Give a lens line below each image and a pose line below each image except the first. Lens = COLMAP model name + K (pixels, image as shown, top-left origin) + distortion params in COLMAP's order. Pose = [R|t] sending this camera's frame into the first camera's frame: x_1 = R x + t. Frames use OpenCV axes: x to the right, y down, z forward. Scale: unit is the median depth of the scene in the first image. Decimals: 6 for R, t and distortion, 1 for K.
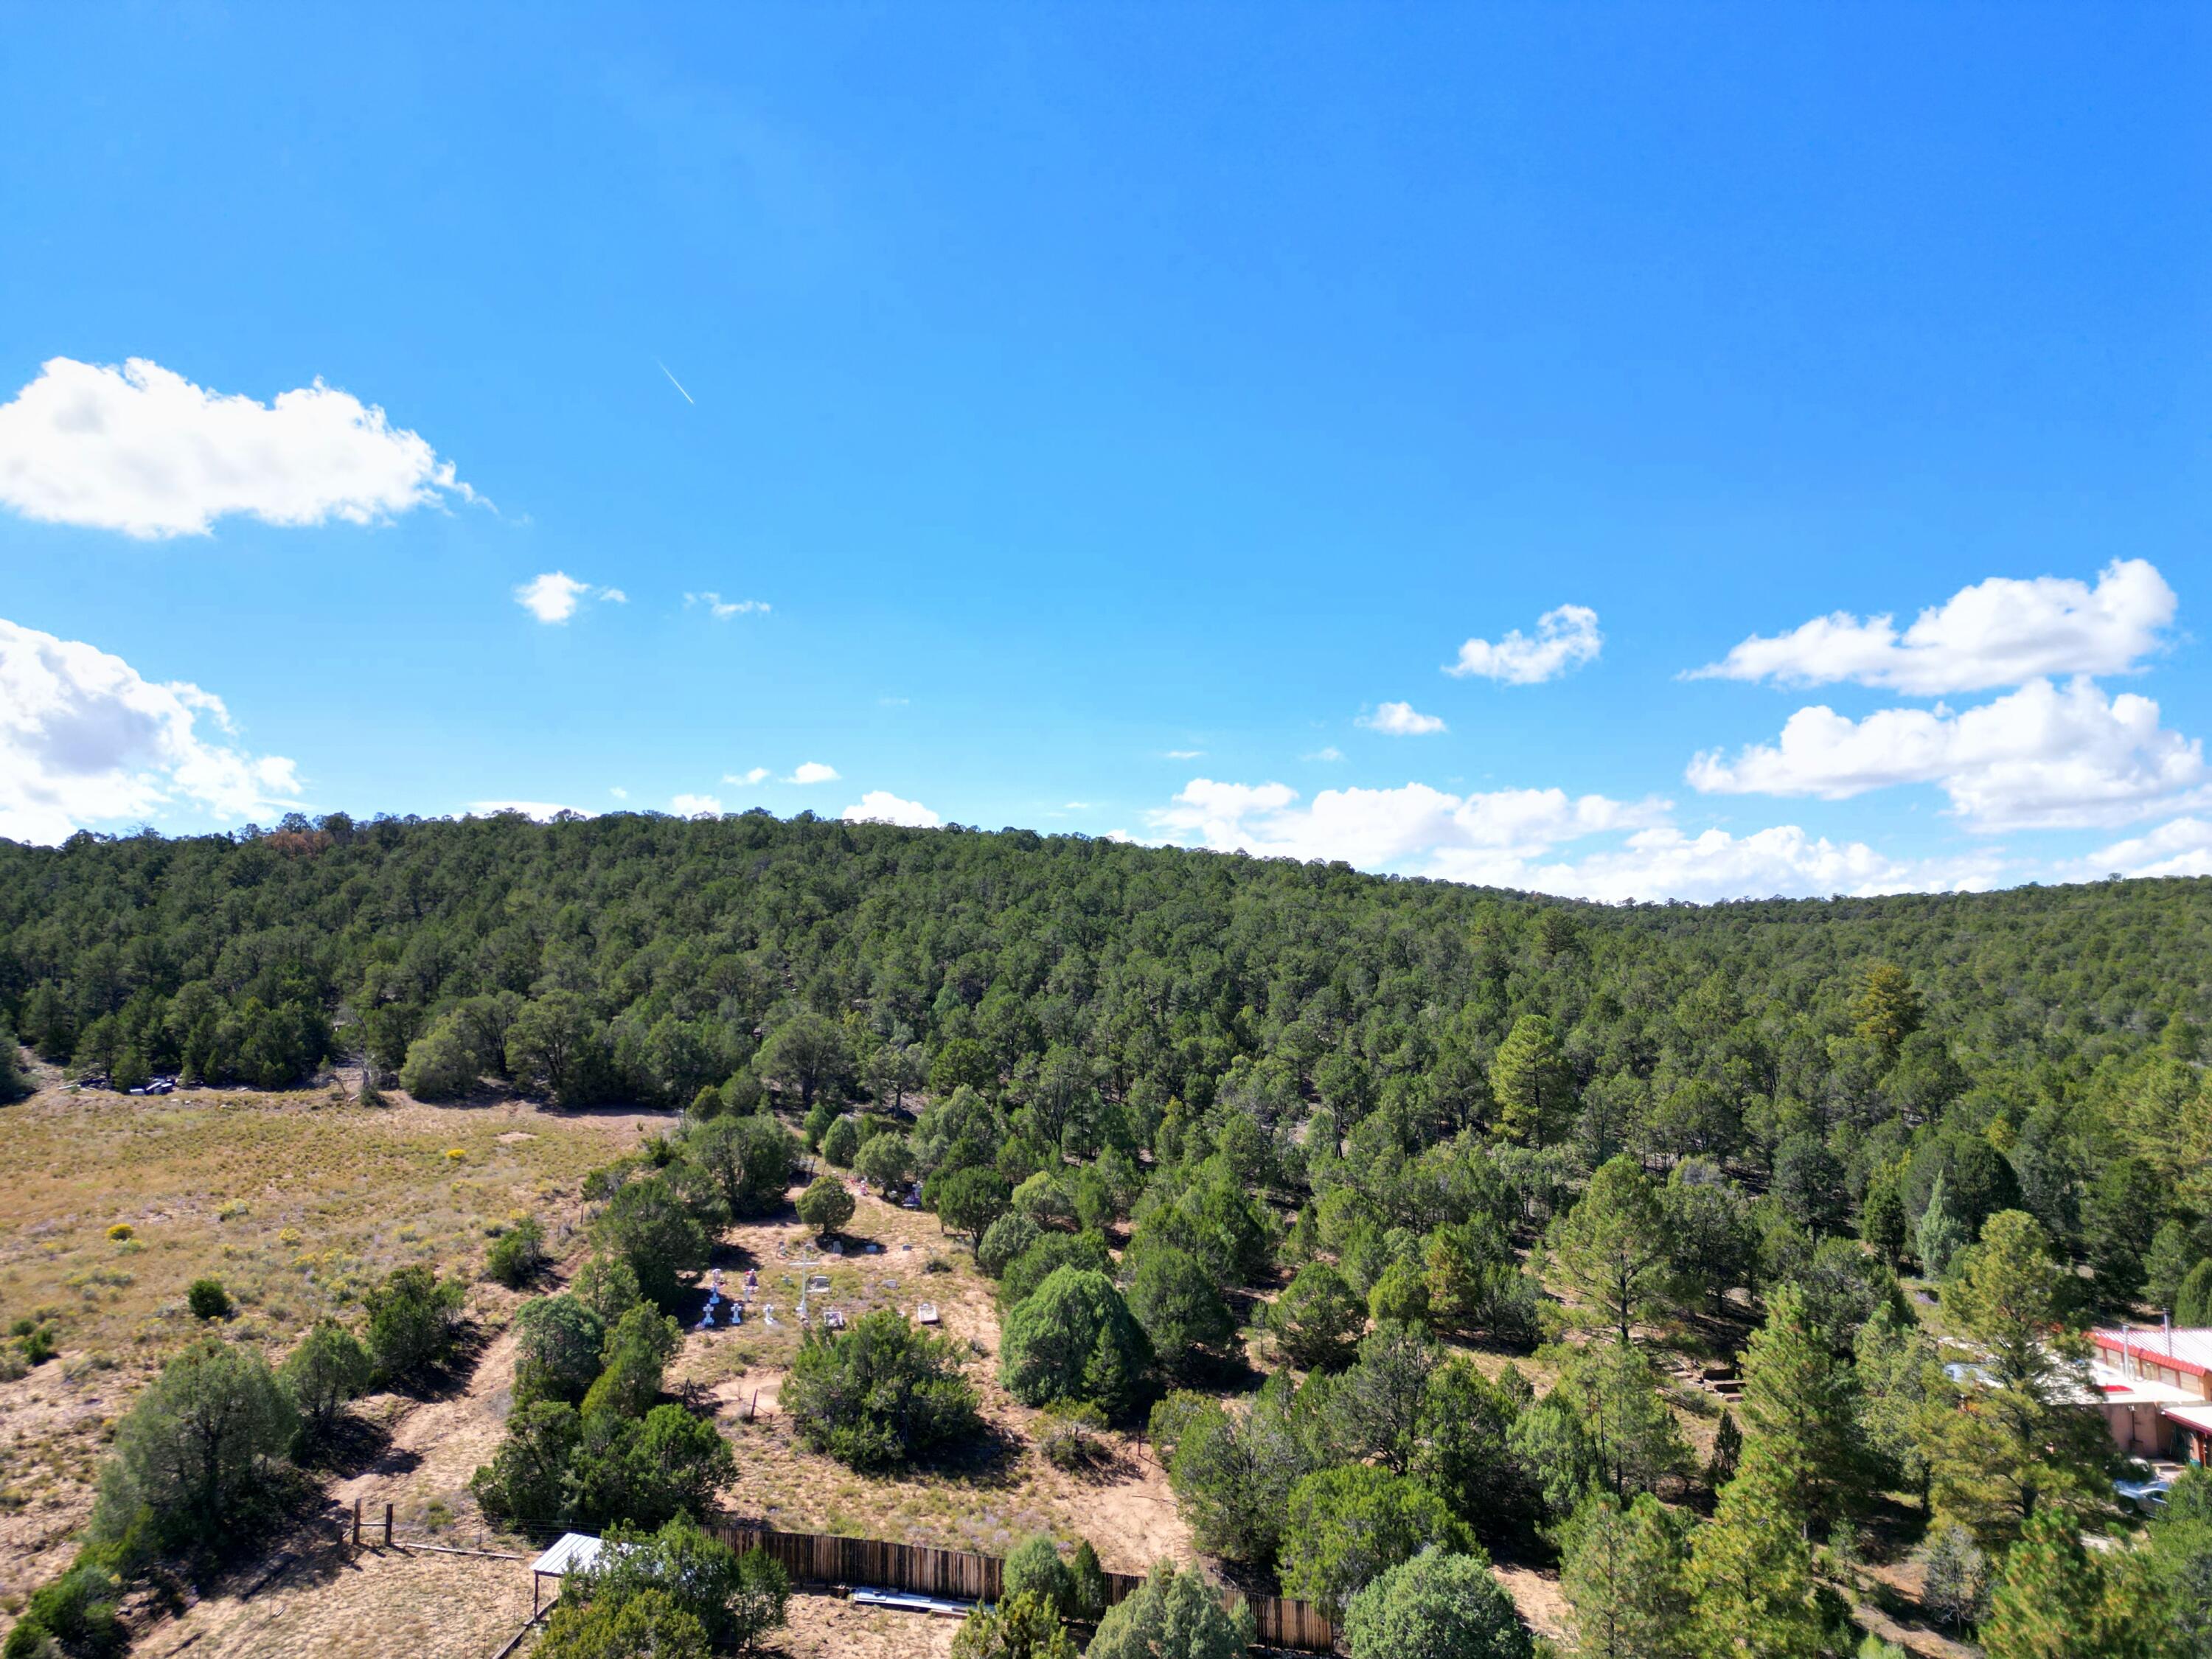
lens RADIAL K [[1537.2, 0, 1108.1], [0, 1537.2, 833.7], [0, 0, 1]] dist [0.083731, -0.082539]
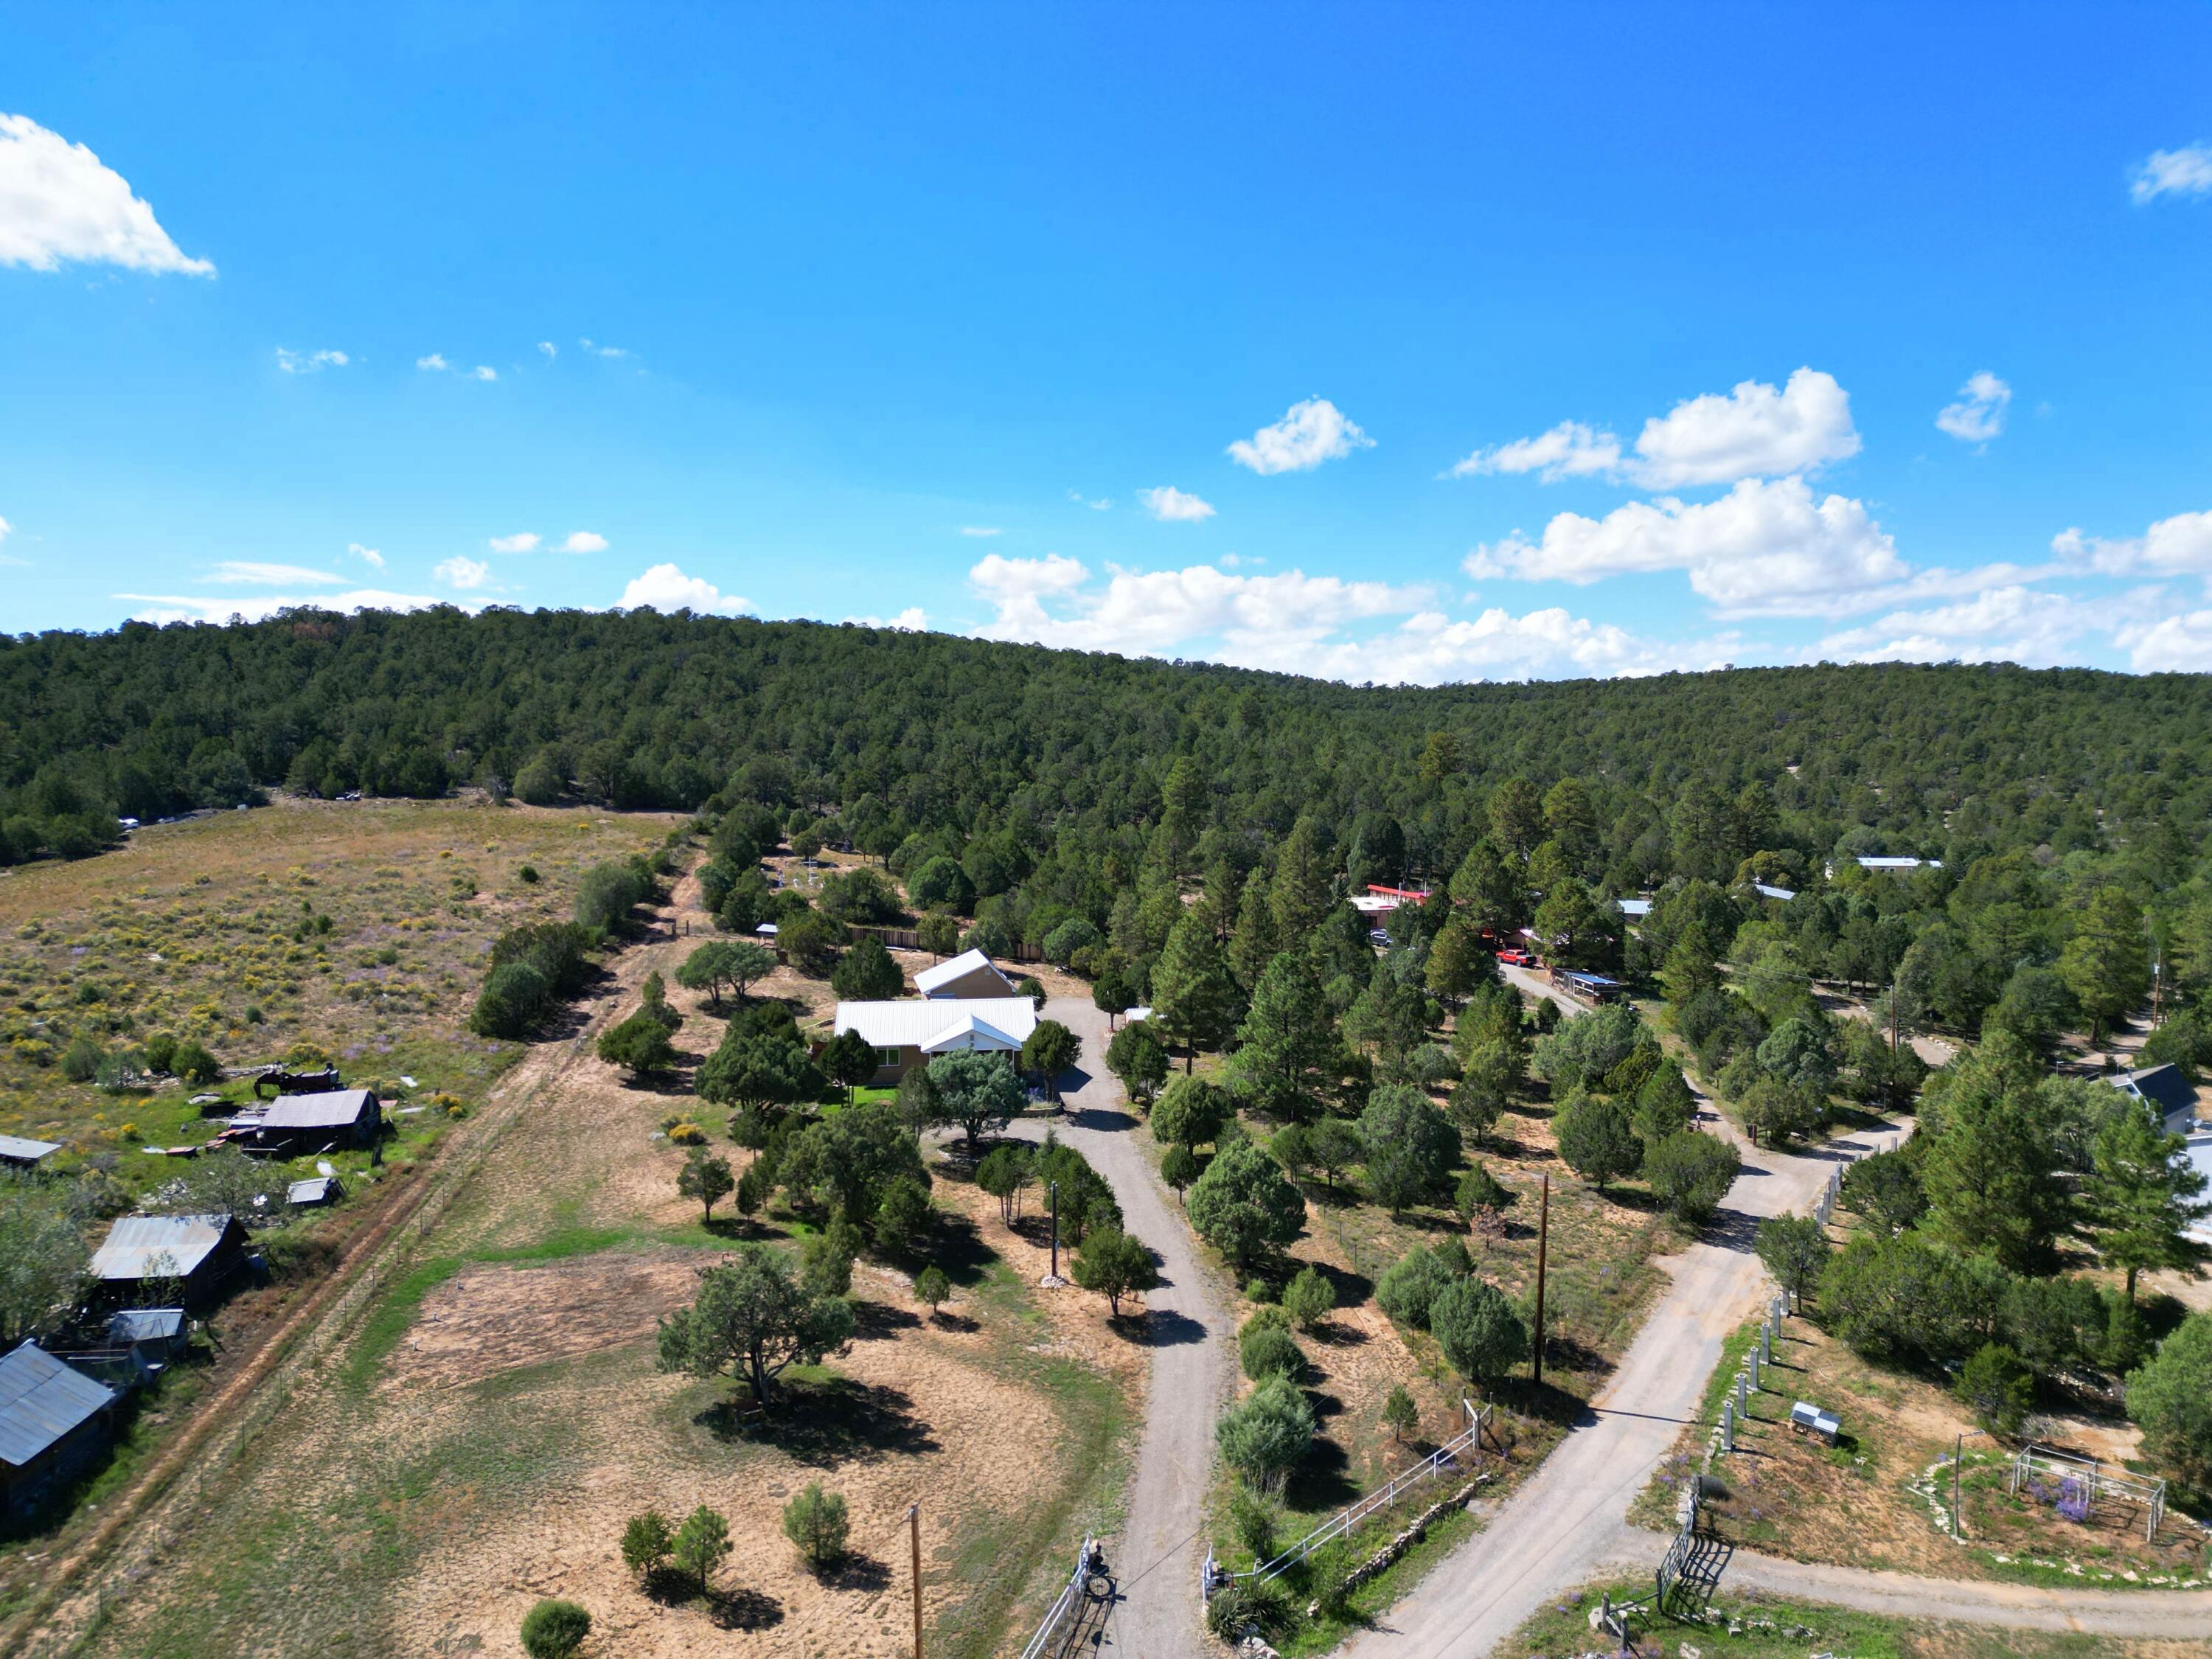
lens RADIAL K [[1537.2, 0, 1108.1], [0, 1537.2, 833.7], [0, 0, 1]] dist [0.083731, -0.082539]
pose [[0.992192, -0.002393, 0.124700, -0.040188], [-0.015583, 0.989604, 0.142974, -0.053222], [-0.123746, -0.143801, 0.981839, -0.842393]]
